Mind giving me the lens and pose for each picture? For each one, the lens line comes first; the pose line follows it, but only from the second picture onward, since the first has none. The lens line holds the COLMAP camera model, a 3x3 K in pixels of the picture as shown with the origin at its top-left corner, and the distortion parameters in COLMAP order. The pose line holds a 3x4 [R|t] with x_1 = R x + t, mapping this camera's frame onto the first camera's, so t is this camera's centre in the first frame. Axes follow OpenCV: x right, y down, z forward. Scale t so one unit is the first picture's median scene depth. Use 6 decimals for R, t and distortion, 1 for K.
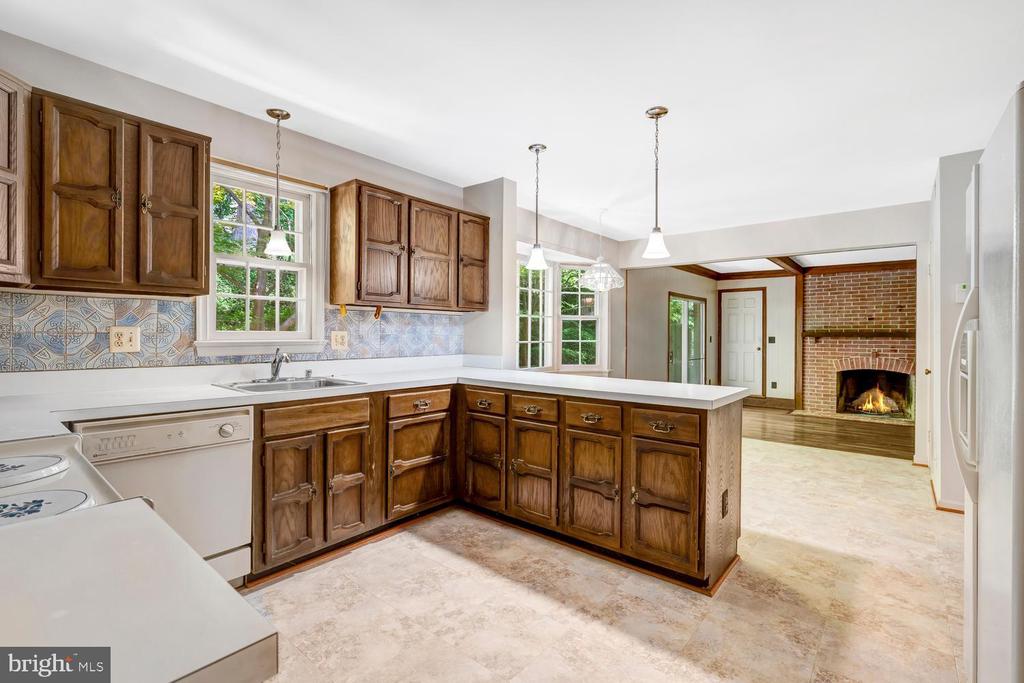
lens RADIAL K [[466.2, 0, 508.8], [0, 466.2, 333.5], [0, 0, 1]] dist [-0.005935, 0.001377]
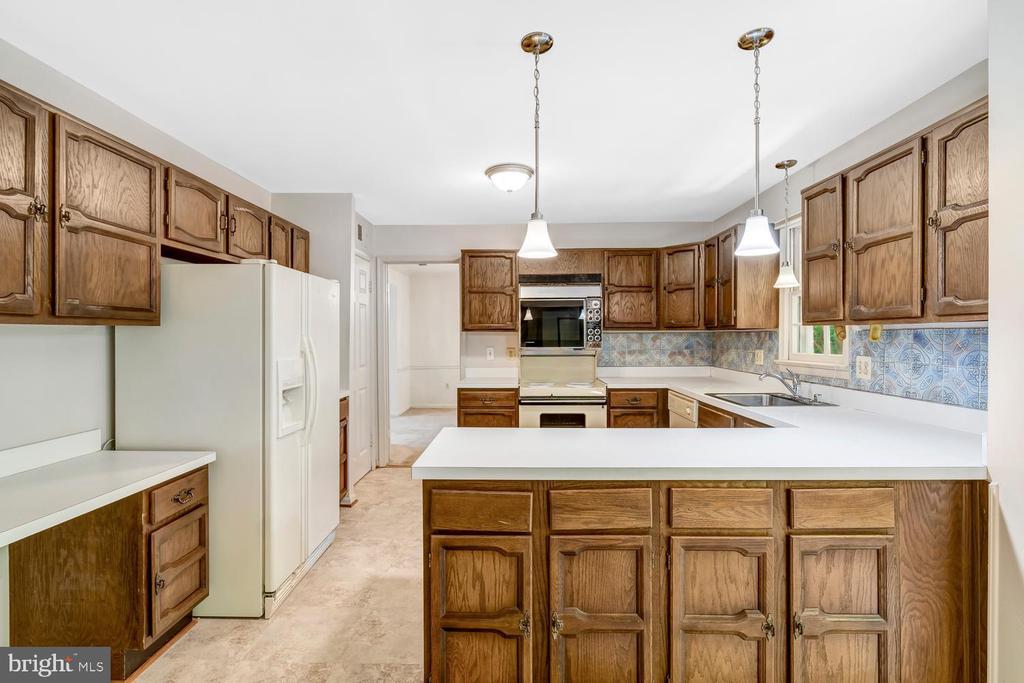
lens RADIAL K [[466.2, 0, 511.6], [0, 466.2, 345.5], [0, 0, 1]] dist [-0.005935, 0.001377]
pose [[-0.777032, 0.008261, -0.629407, 0.248084], [-0.003119, 0.999851, 0.016974, -0.014316], [0.629454, 0.015152, -0.776890, 0.484776]]
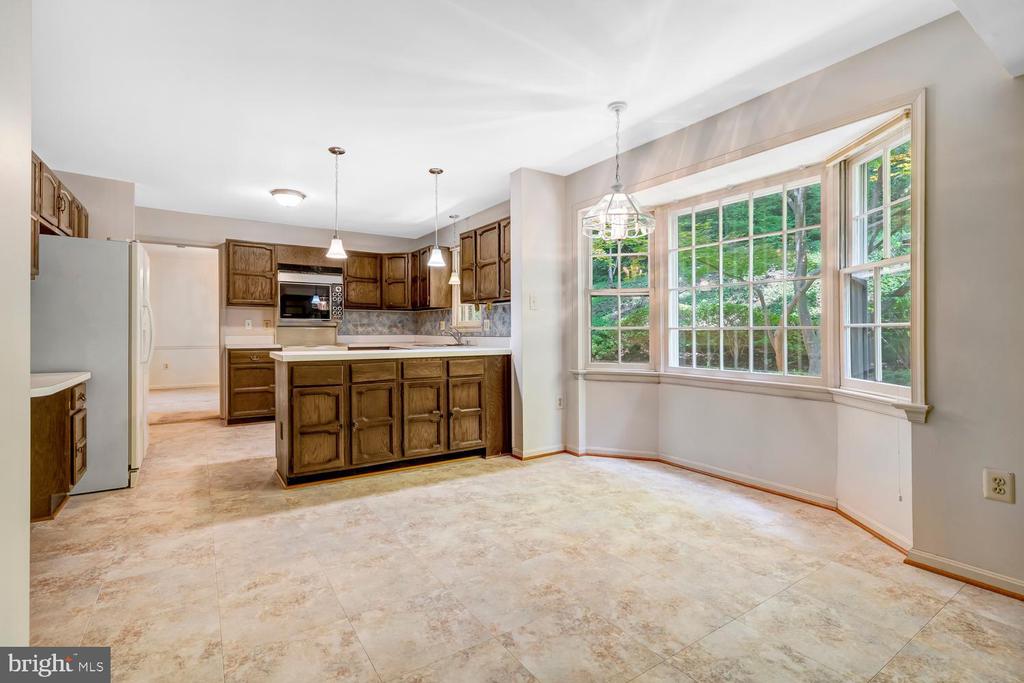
lens RADIAL K [[466.2, 0, 505.5], [0, 466.2, 339.4], [0, 0, 1]] dist [-0.005935, 0.001377]
pose [[-0.281011, 0.004867, -0.959692, 0.475705], [-0.005608, 0.999962, 0.006714, 0.020859], [0.959688, 0.007269, -0.280973, 0.596749]]
